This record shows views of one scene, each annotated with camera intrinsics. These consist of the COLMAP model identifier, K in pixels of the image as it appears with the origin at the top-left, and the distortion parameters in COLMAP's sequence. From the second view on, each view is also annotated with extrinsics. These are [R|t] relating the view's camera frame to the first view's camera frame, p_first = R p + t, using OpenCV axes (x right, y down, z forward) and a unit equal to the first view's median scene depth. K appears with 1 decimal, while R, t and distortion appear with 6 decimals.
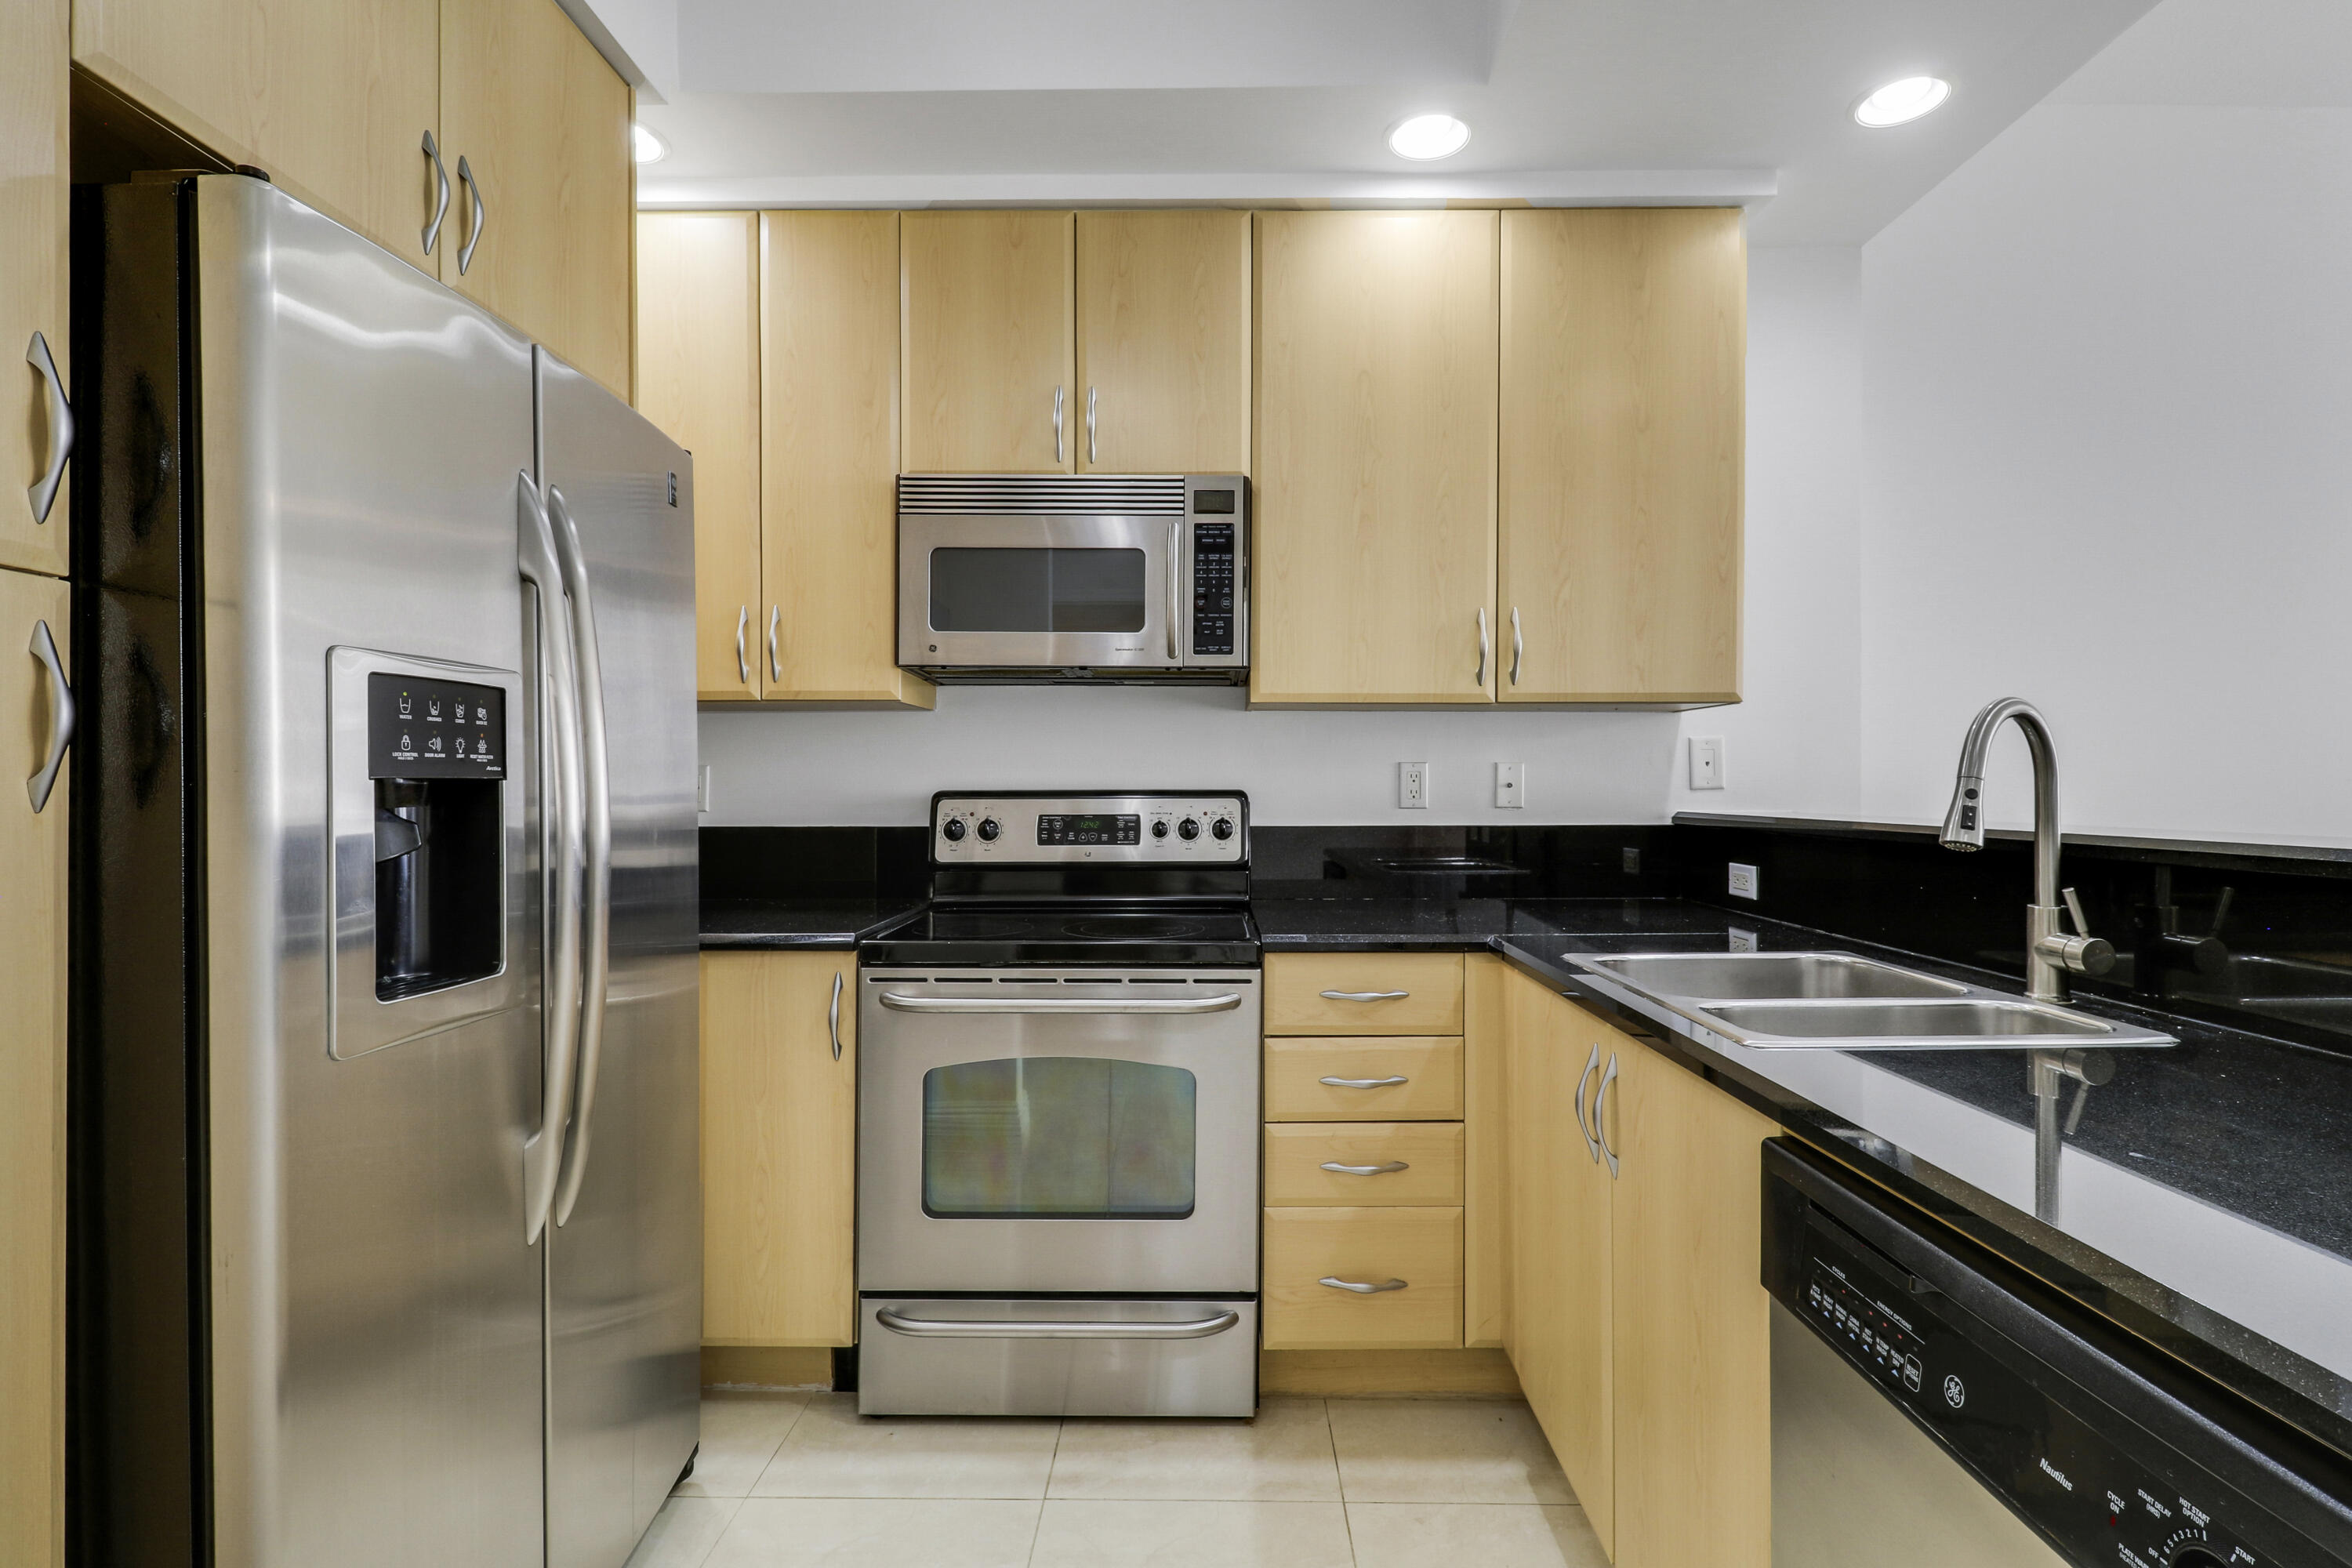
lens RADIAL K [[1096.4, 0, 1176.0], [0, 1096.4, 784.0], [0, 0, 1]] dist [0.006282, -0.015815]
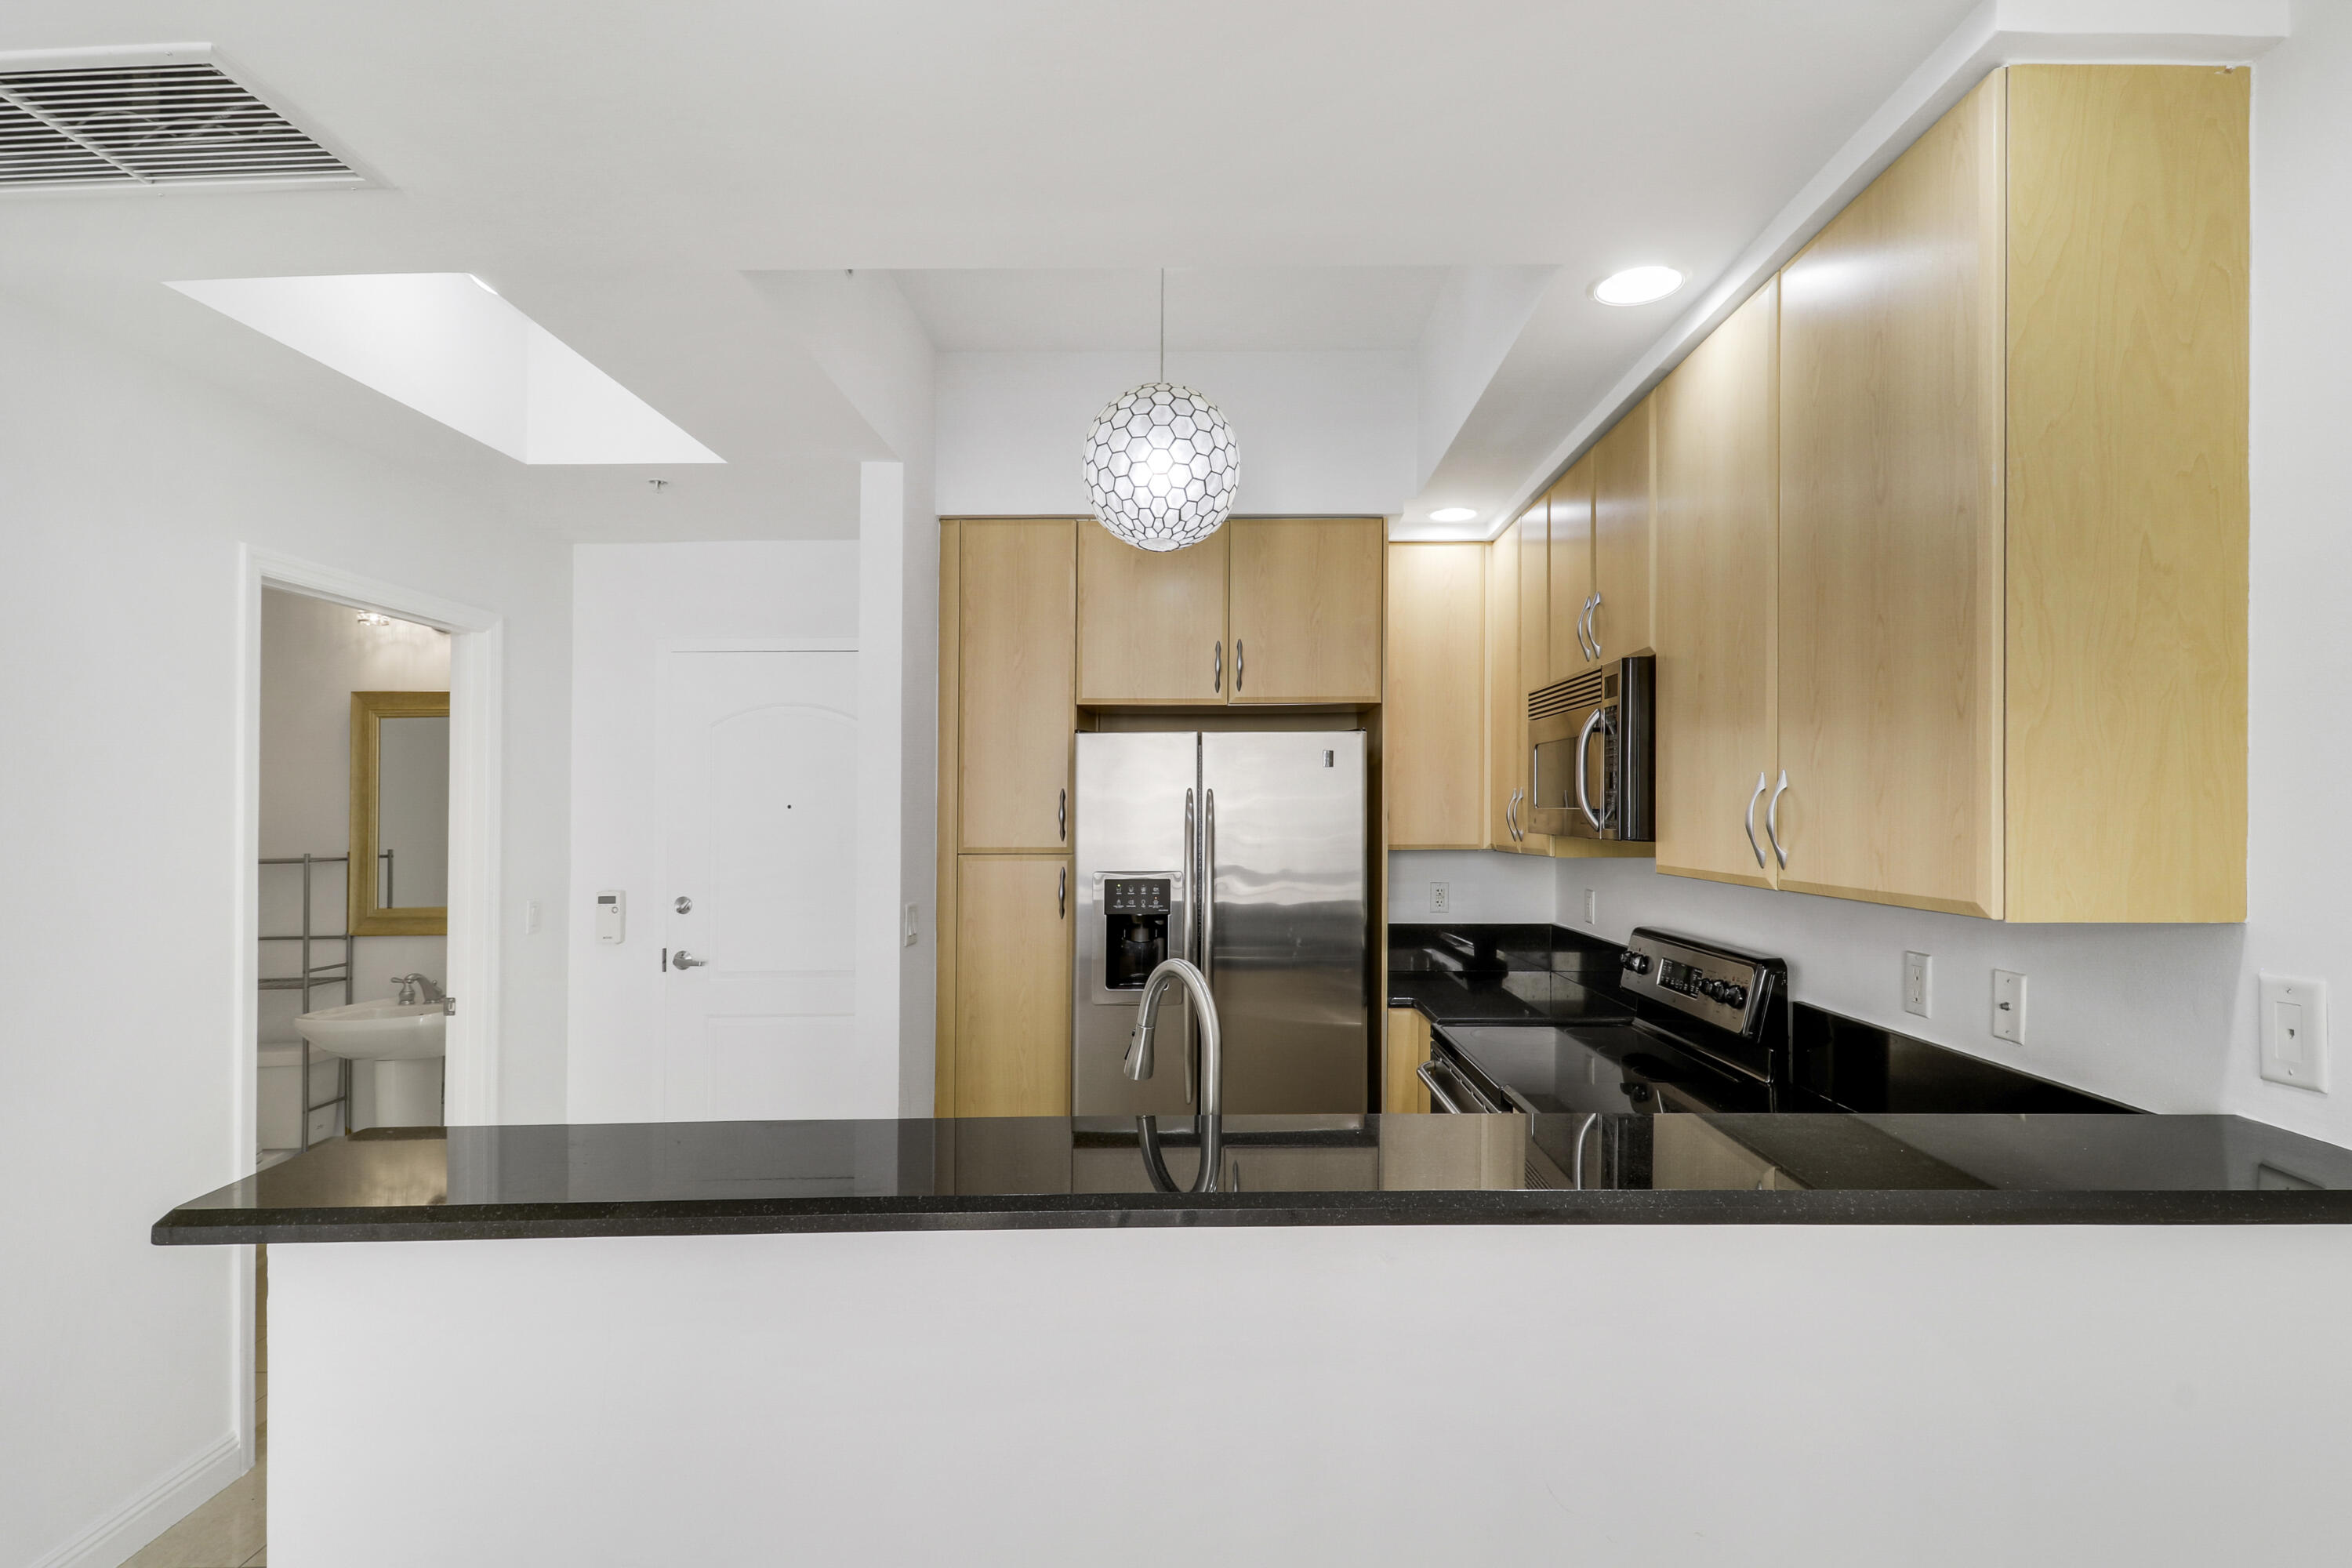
lens RADIAL K [[1121.1, 0, 1202.8], [0, 1121.1, 814.5], [0, 0, 1]] dist [-0.000926, -0.000357]
pose [[0.014694, 0.000059, -0.999892, 1.111567], [0.001792, 0.999998, 0.000085, -0.132400], [0.999890, -0.001793, 0.014694, 0.581411]]
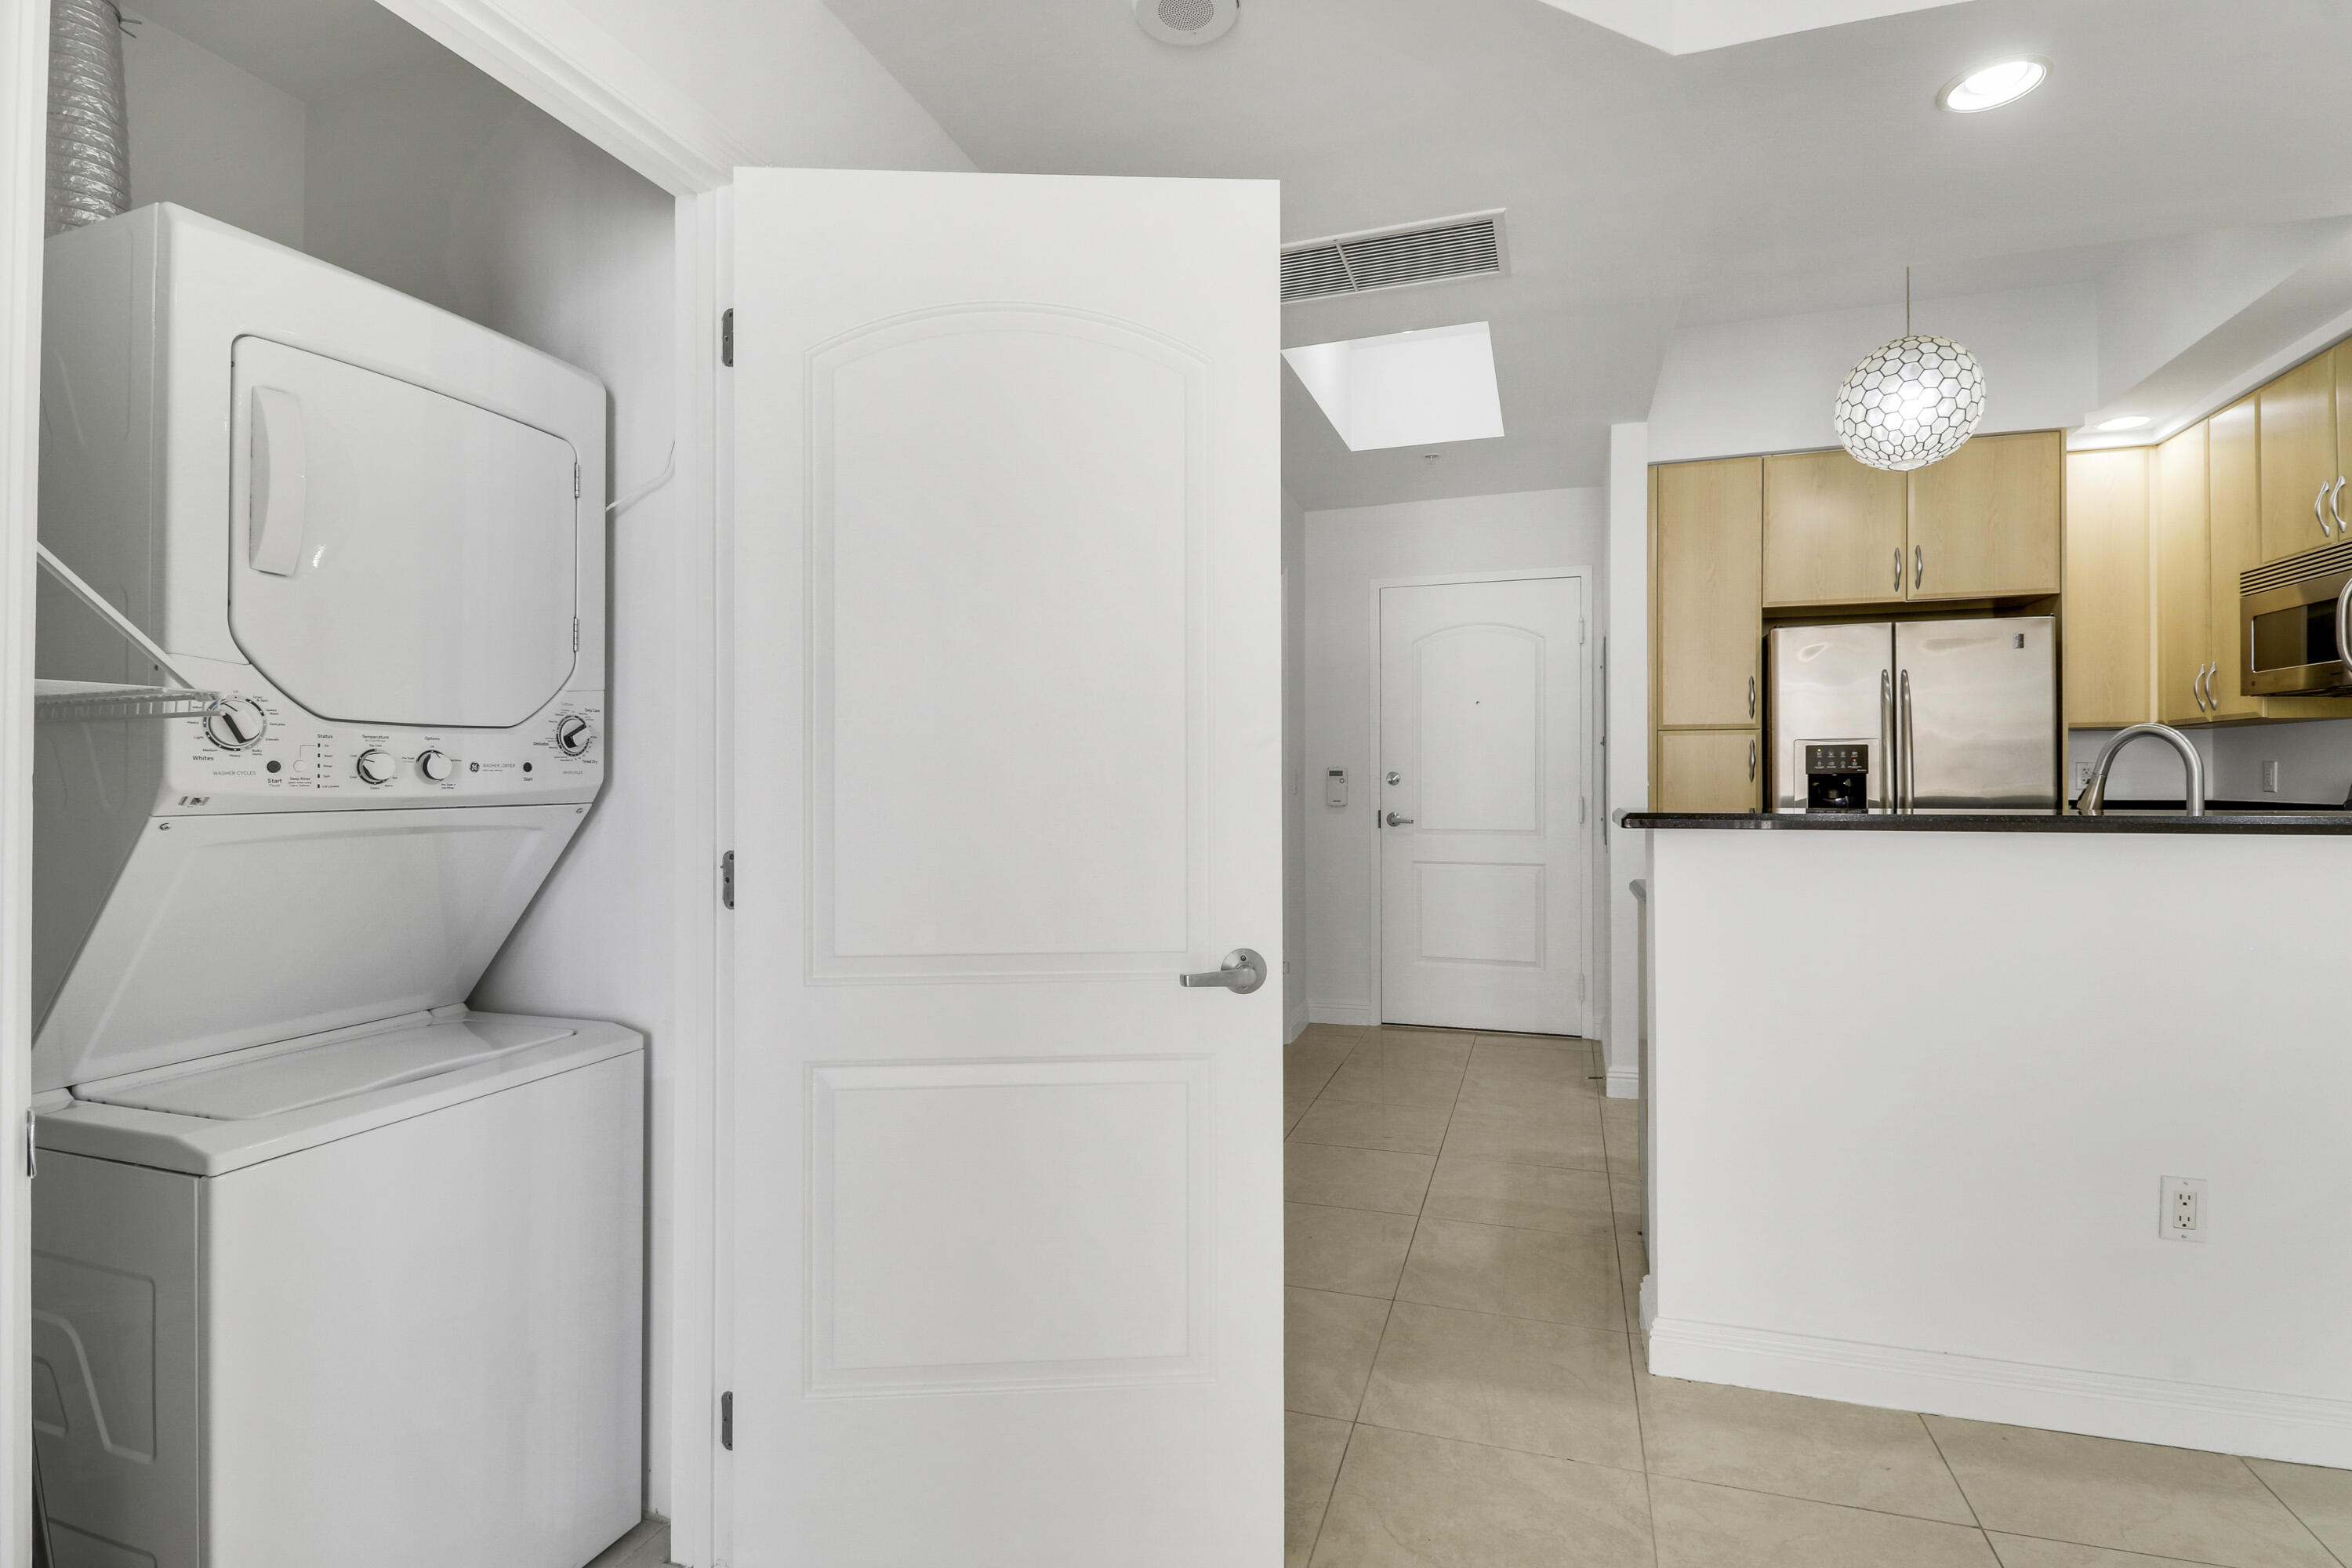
lens RADIAL K [[1084.0, 0, 1169.9], [0, 1084.0, 797.9], [0, 0, 1]] dist [-0.025332, -0.000636]
pose [[-0.319874, 0.018129, -0.947287, 1.612217], [0.003960, 0.999834, 0.017797, 0.001107], [0.947452, 0.001942, -0.319893, 0.058825]]
